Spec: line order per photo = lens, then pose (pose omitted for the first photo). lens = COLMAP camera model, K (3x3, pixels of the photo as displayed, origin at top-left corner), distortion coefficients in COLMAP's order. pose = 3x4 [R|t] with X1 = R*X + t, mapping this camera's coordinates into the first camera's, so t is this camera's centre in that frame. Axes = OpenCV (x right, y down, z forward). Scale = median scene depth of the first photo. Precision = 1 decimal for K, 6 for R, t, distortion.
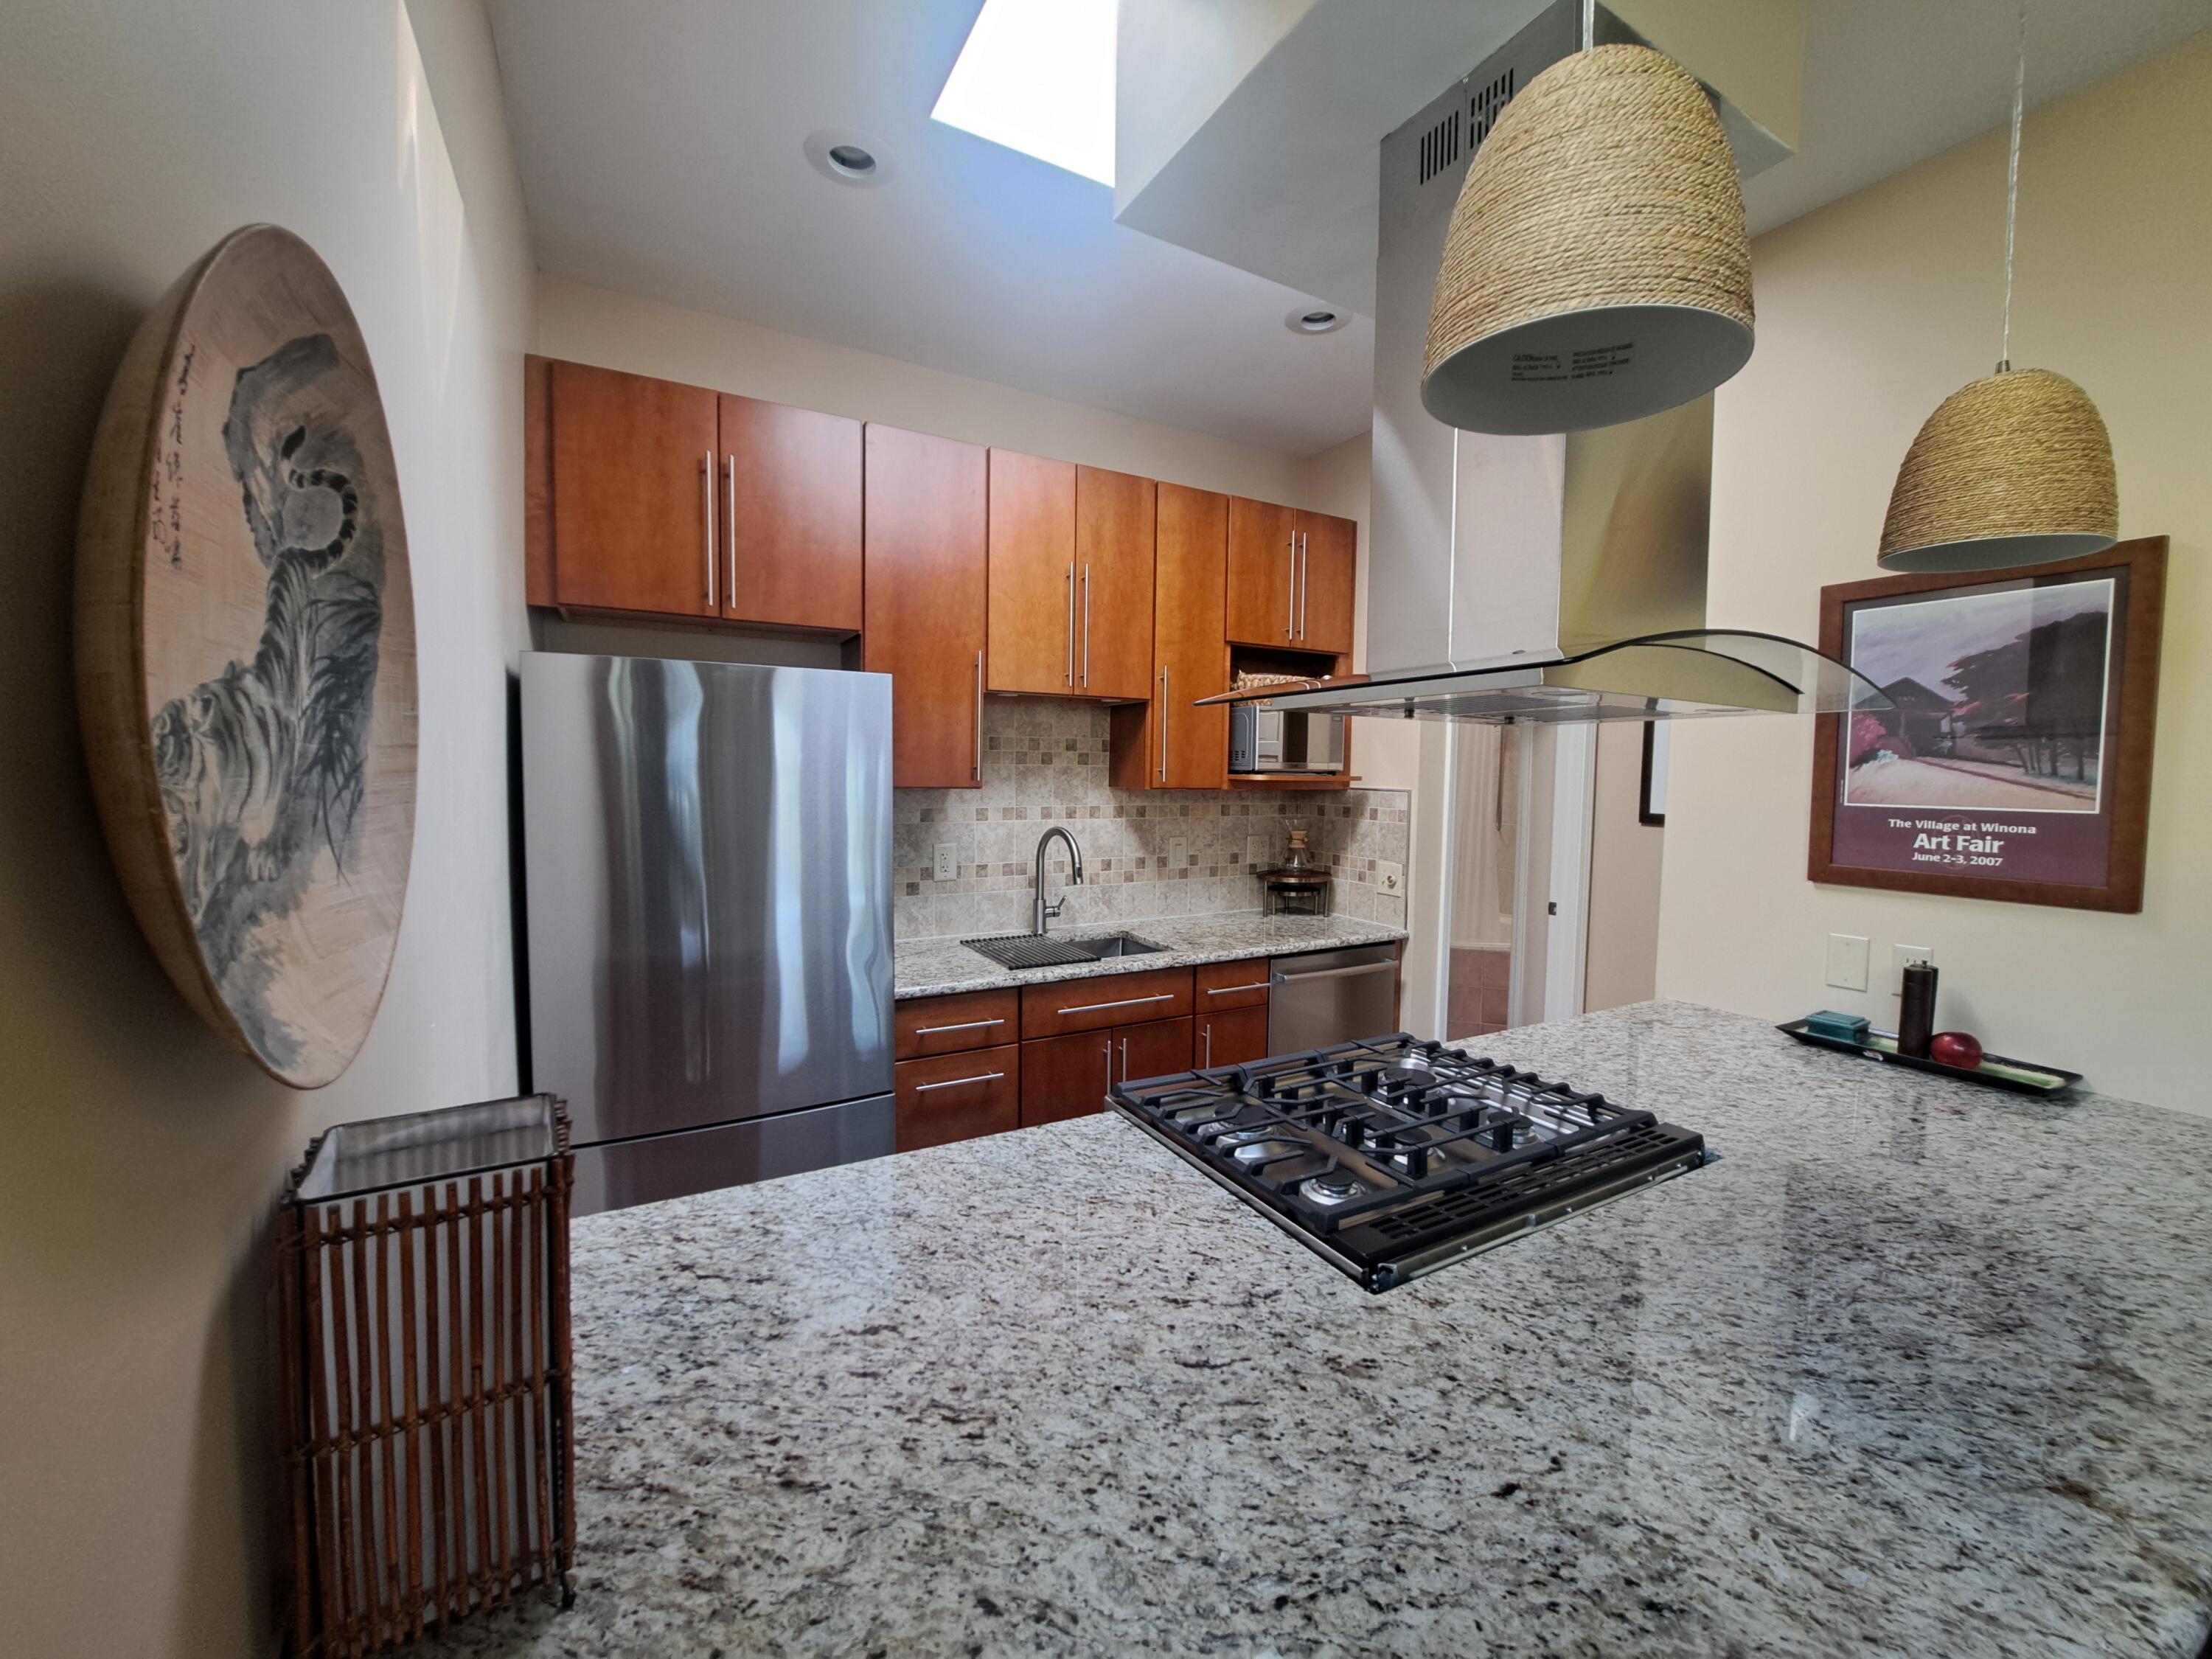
lens RADIAL K [[866.1, 0, 1107.0], [0, 866.1, 817.6], [0, 0, 1]] dist [-0.010806, -0.003074]
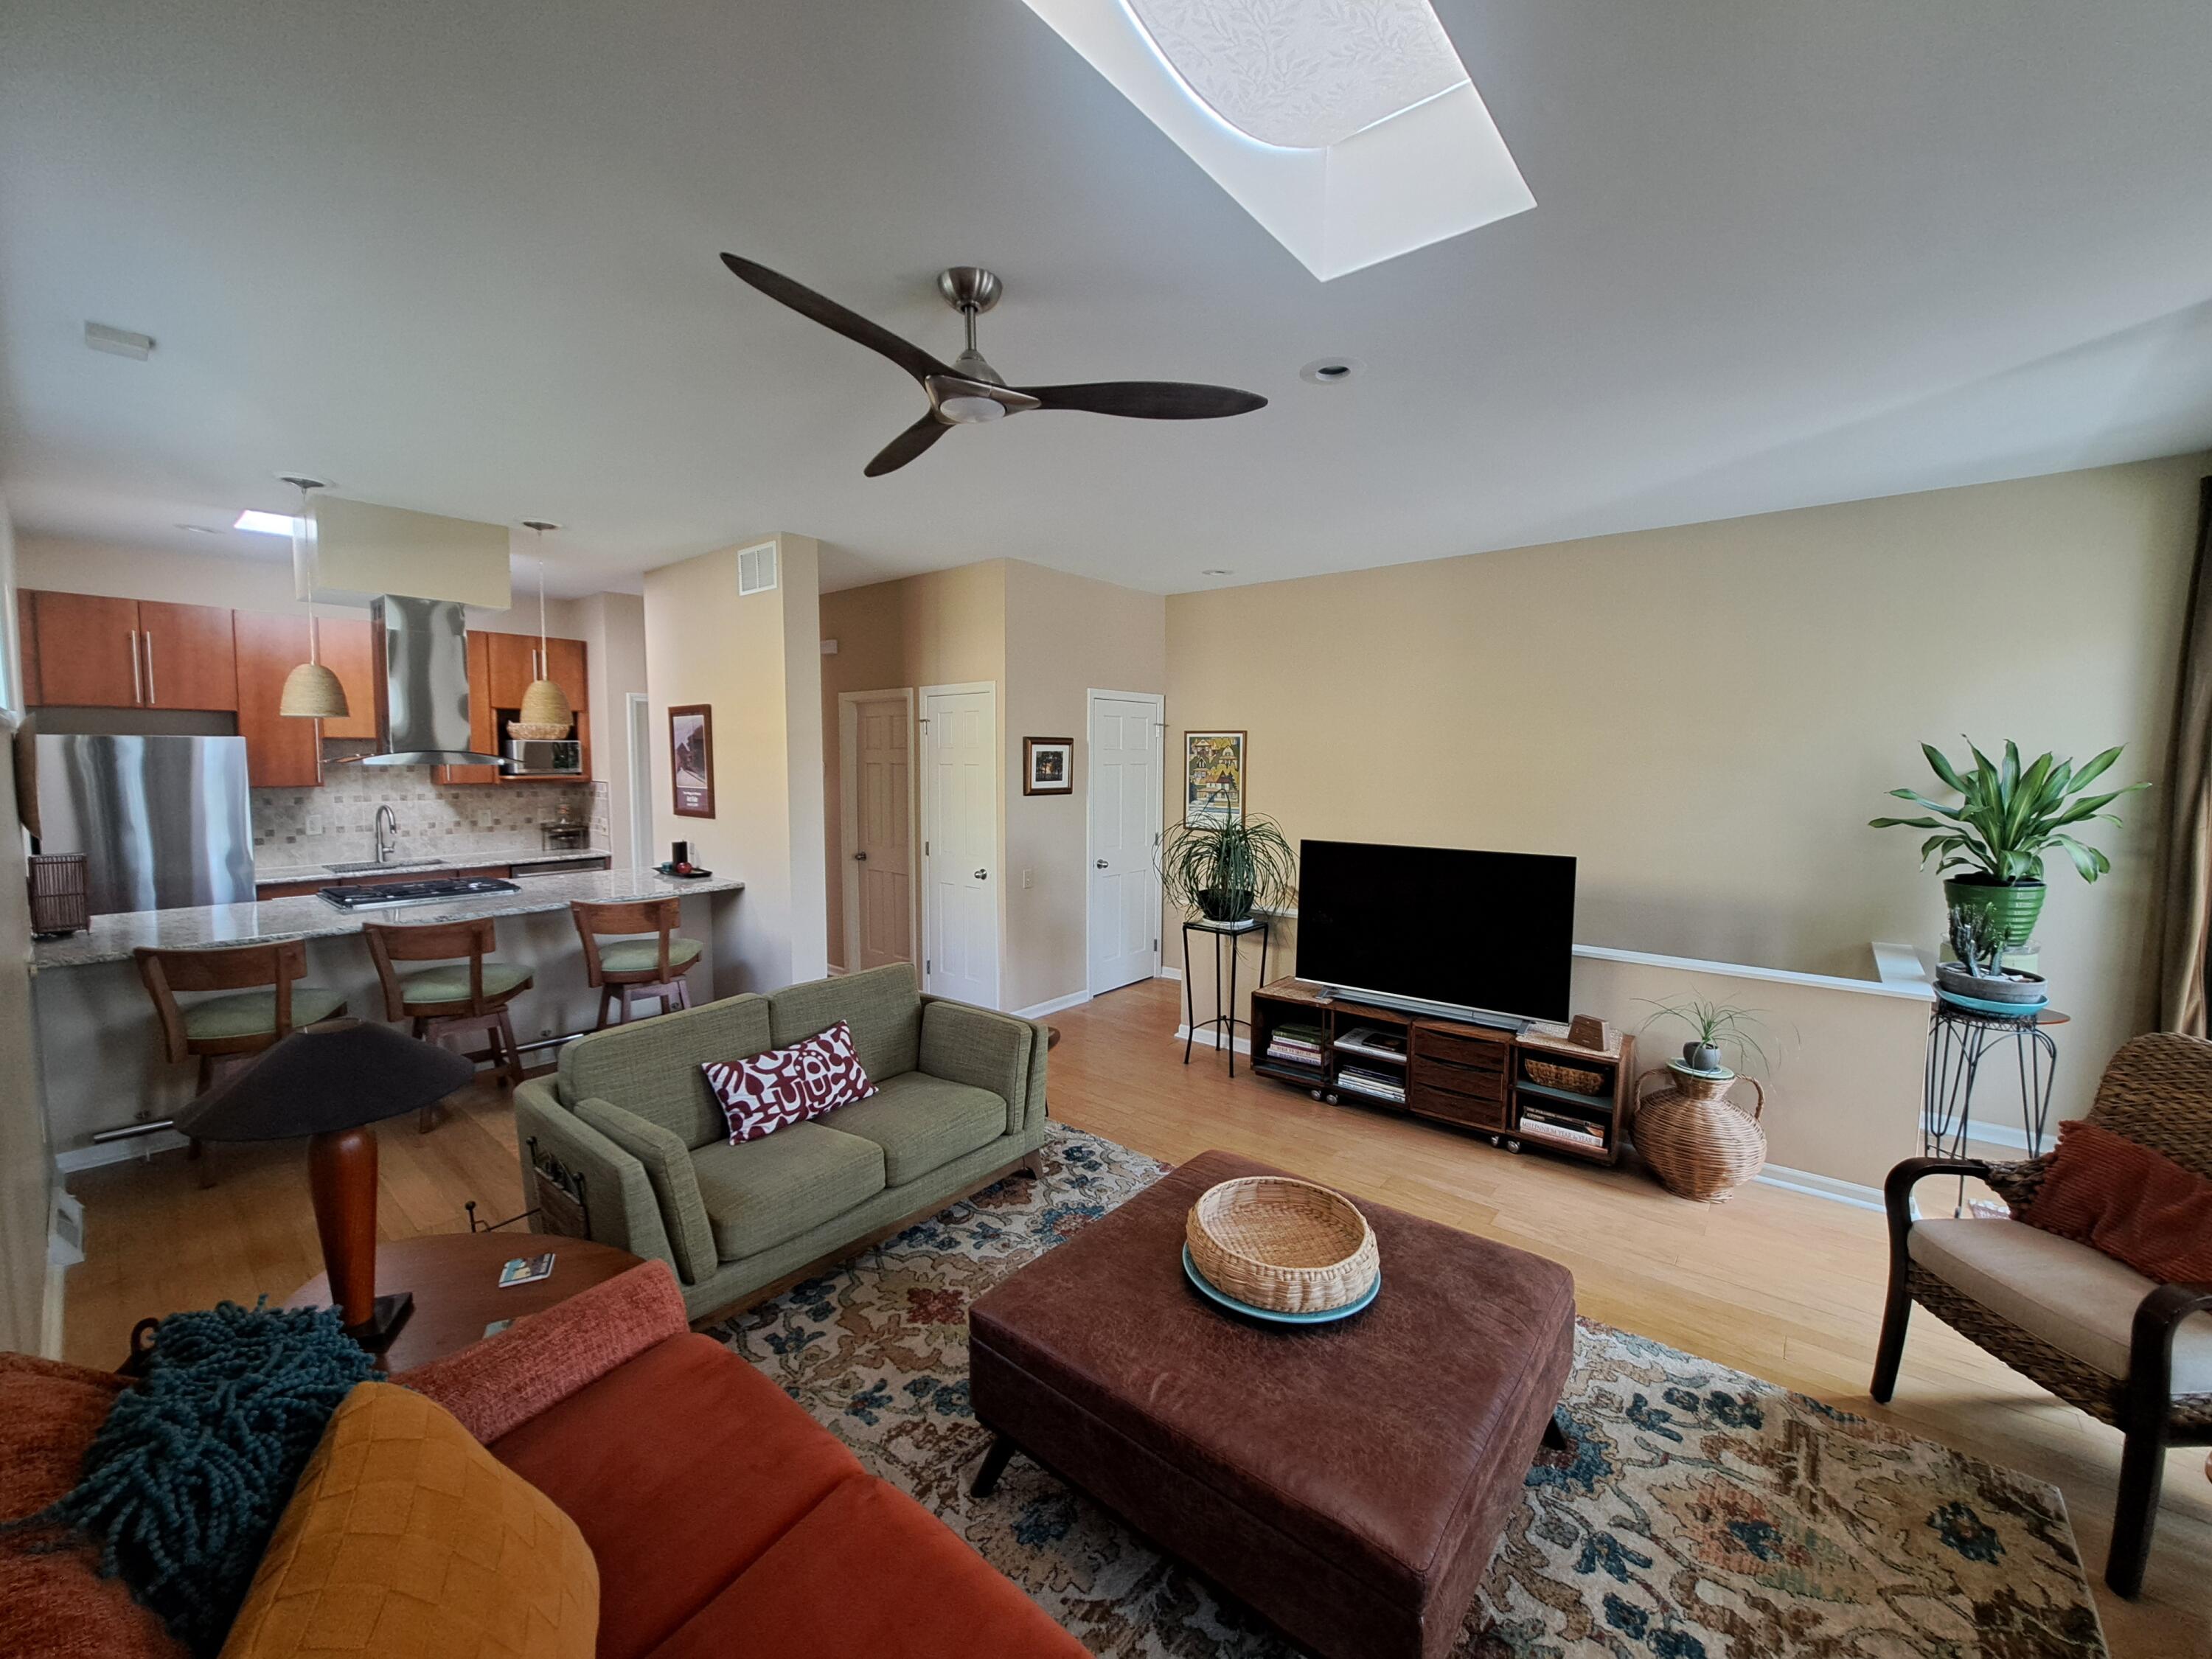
lens RADIAL K [[866.1, 0, 1113.2], [0, 866.1, 824.1], [0, 0, 1]] dist [-0.010806, -0.003074]
pose [[0.926599, -0.036831, 0.374243, 1.192520], [0.026691, 0.999124, 0.032242, 0.056255], [-0.375103, -0.019887, 0.926770, -2.262014]]
